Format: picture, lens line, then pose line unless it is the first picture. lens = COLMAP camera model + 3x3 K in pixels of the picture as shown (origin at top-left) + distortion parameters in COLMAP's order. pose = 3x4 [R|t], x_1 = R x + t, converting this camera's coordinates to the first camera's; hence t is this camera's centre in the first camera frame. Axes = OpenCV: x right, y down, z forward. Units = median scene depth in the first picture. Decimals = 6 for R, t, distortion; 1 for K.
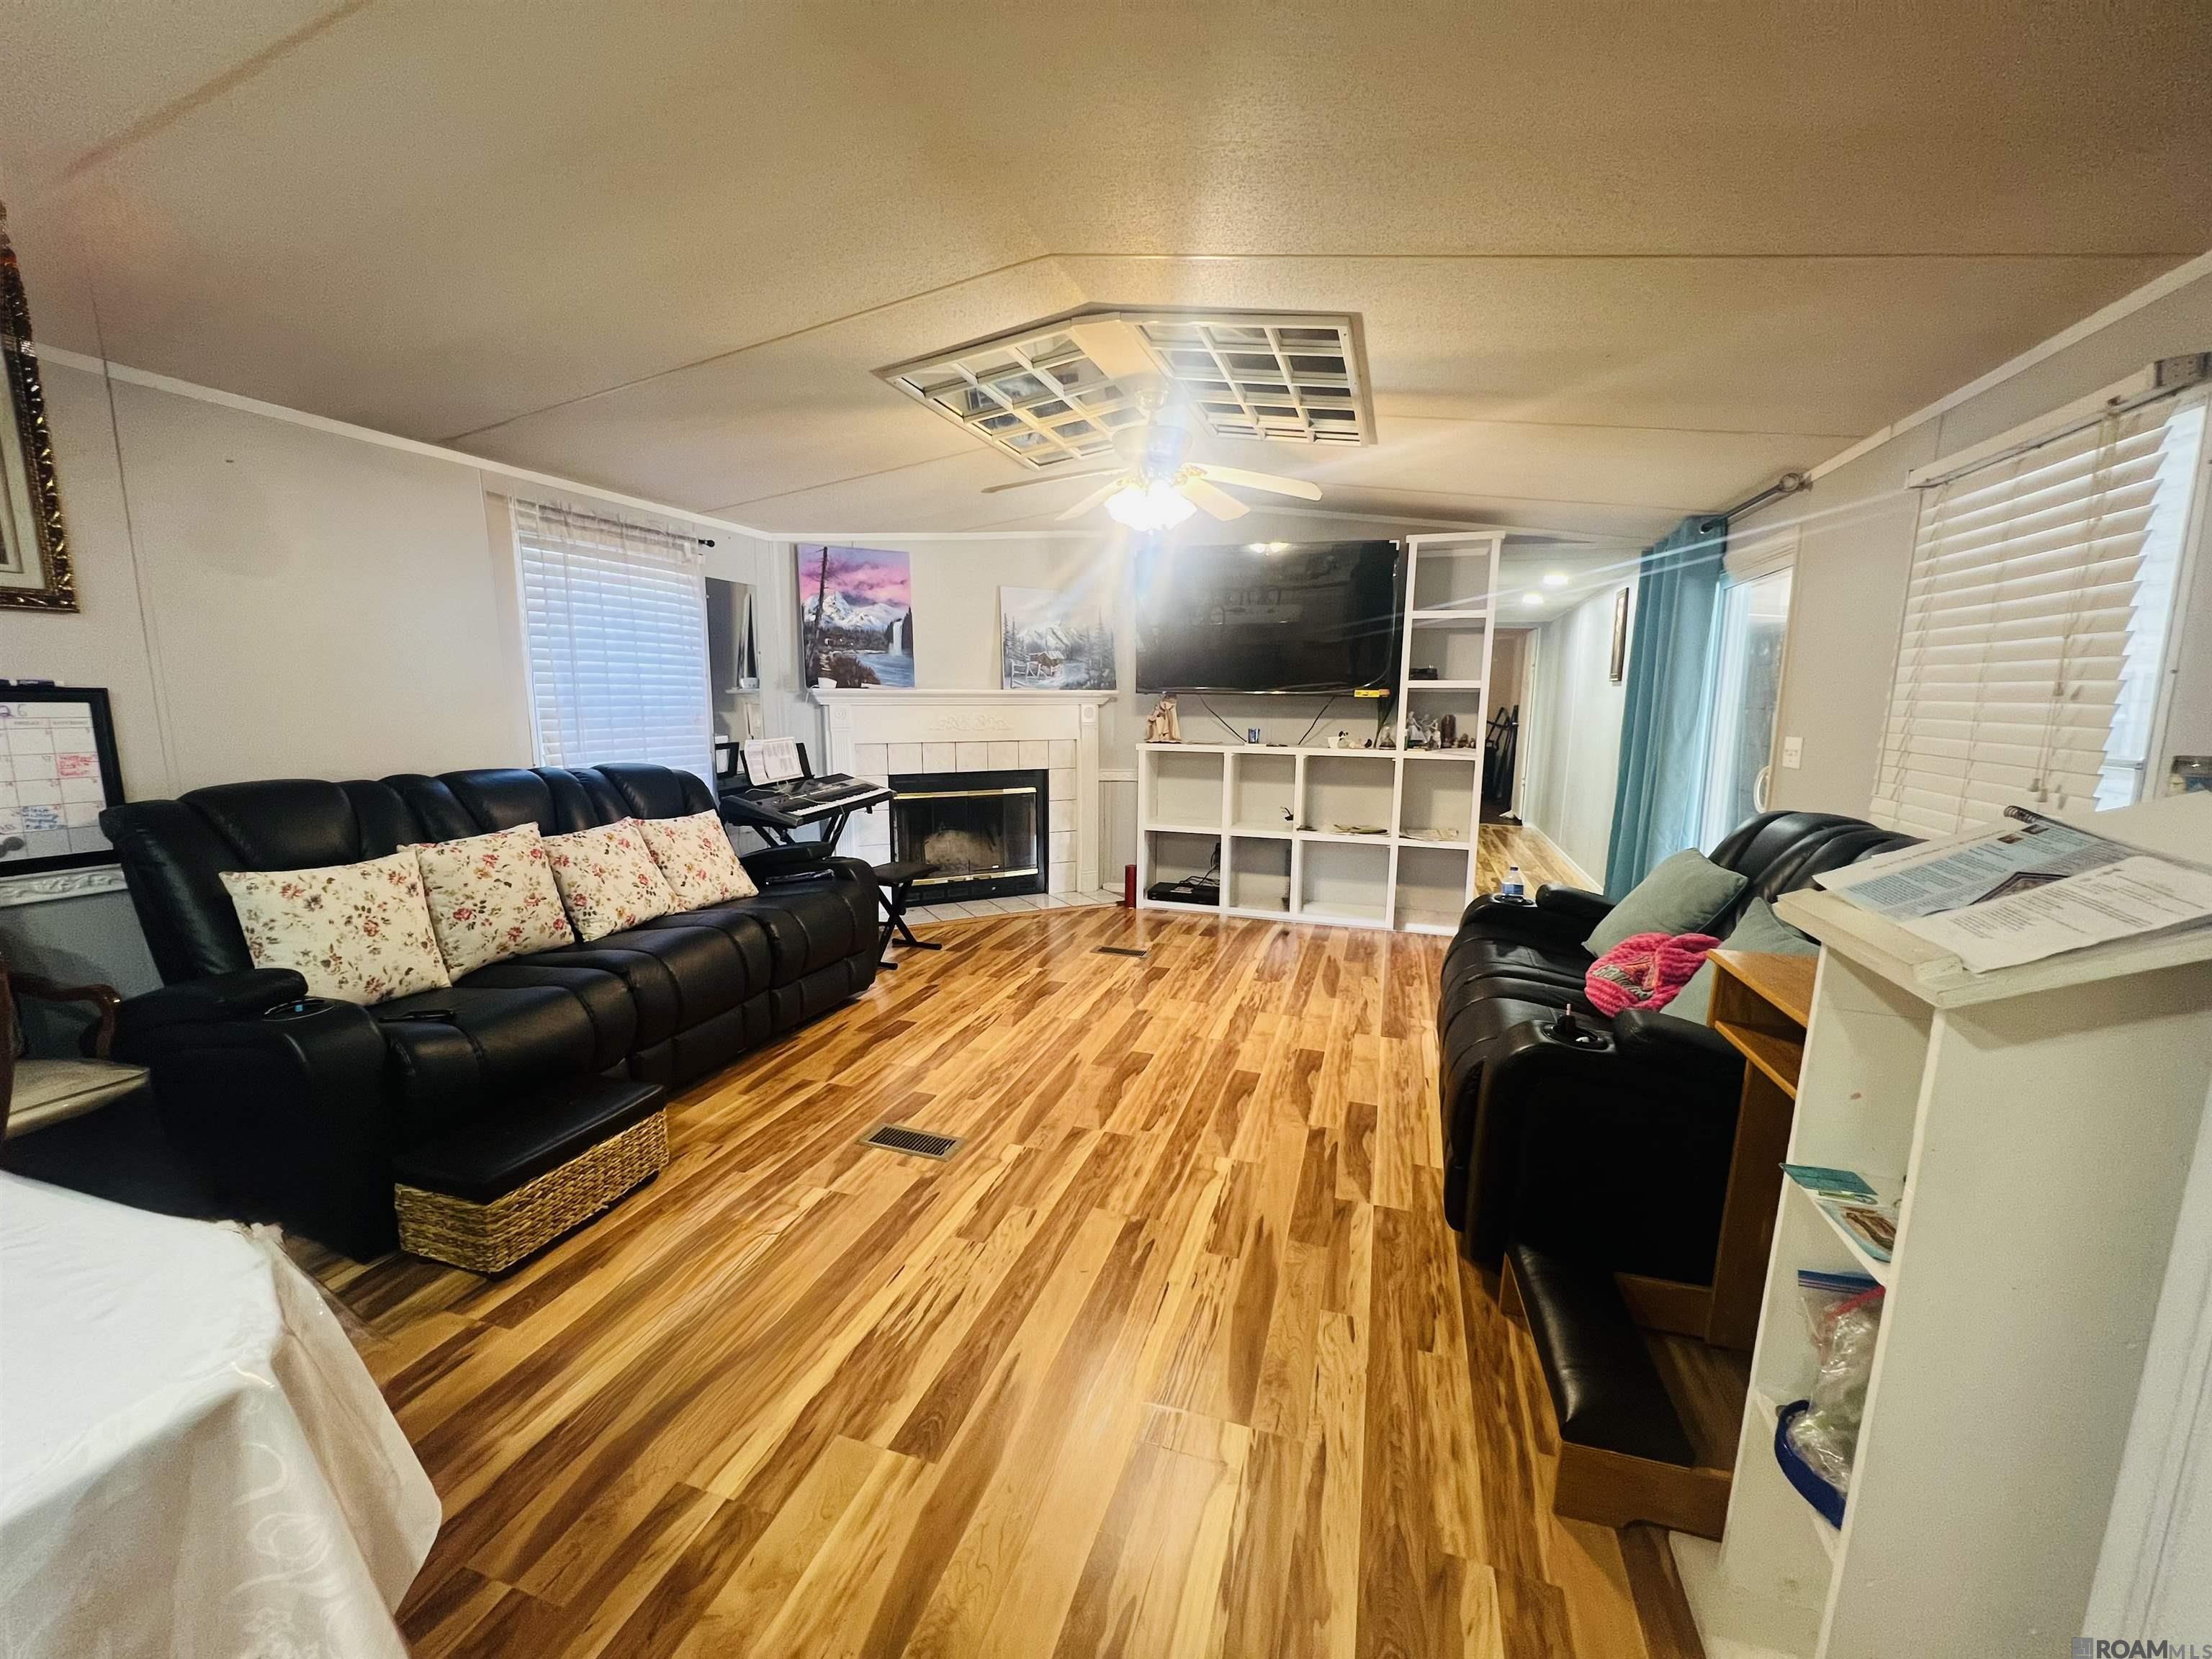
lens RADIAL K [[887.5, 0, 1100.5], [0, 887.5, 839.4], [0, 0, 1]] dist [-0.001189, 0.000402]
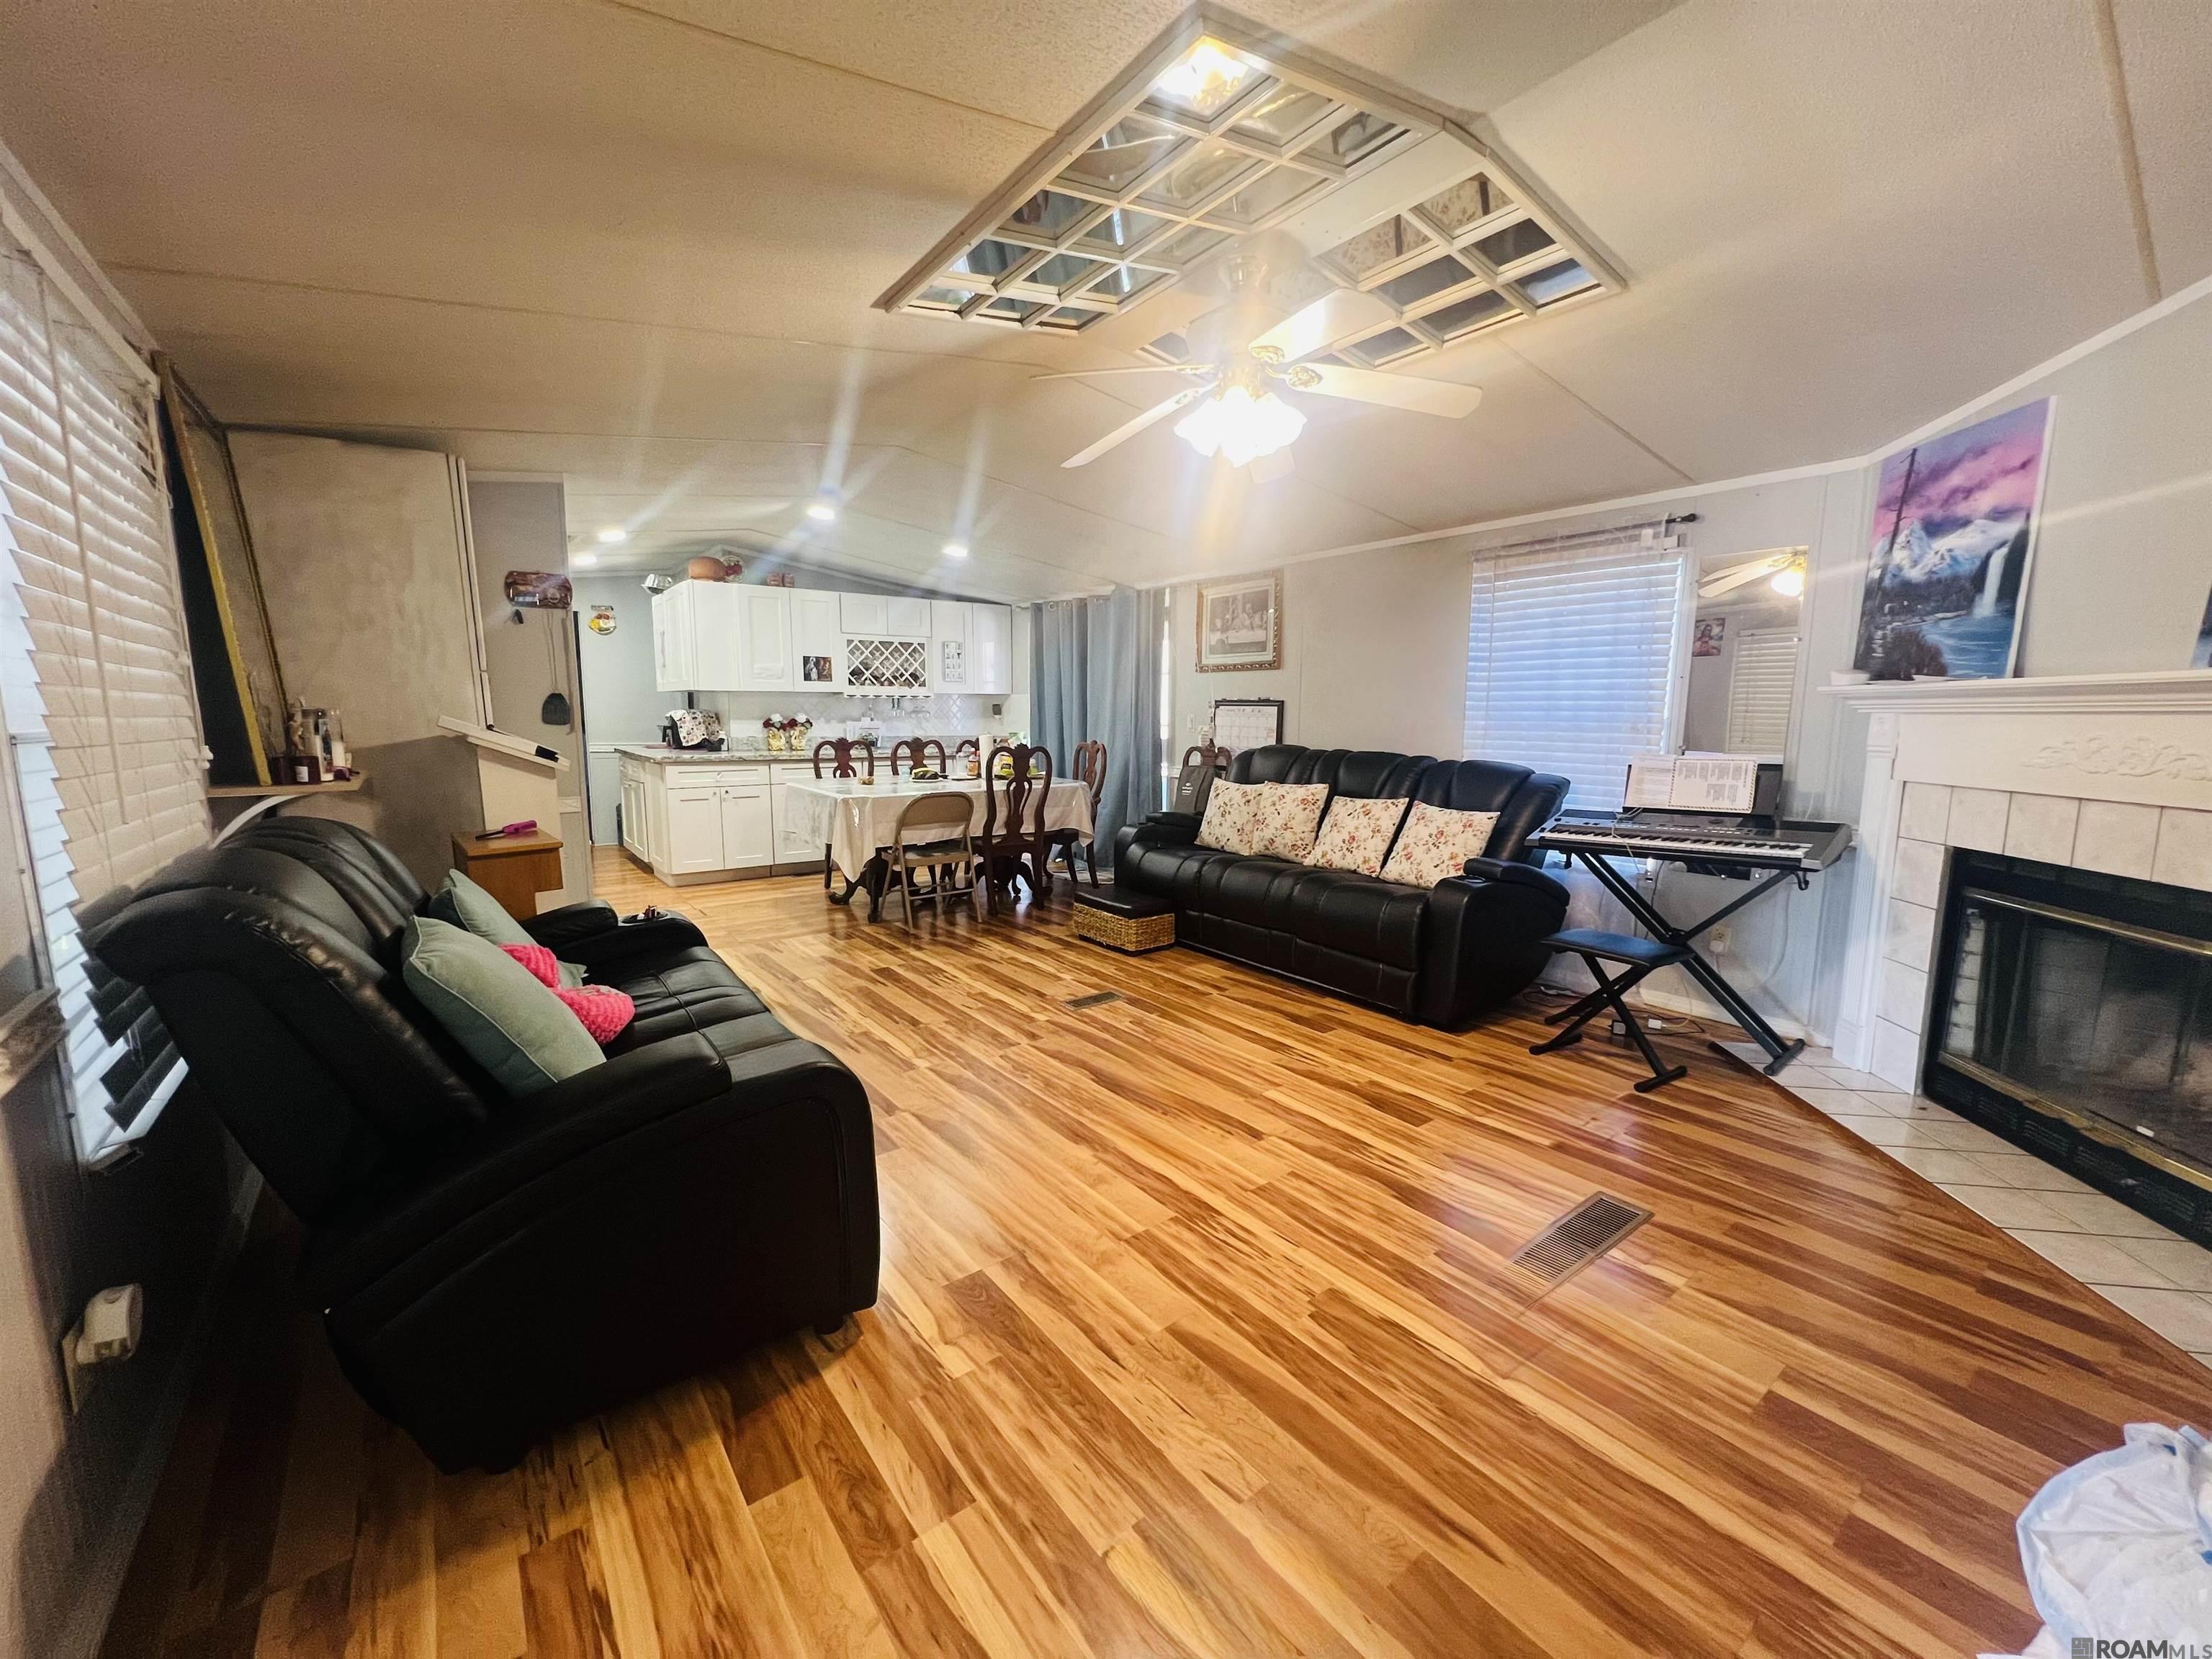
lens RADIAL K [[887.5, 0, 1111.5], [0, 887.5, 833.0], [0, 0, 1]] dist [-0.001189, 0.000402]
pose [[-0.562804, 0.104274, -0.819987, 0.716940], [-0.139623, 0.965764, 0.218644, -0.189595], [0.814713, 0.237543, -0.528977, 1.316260]]
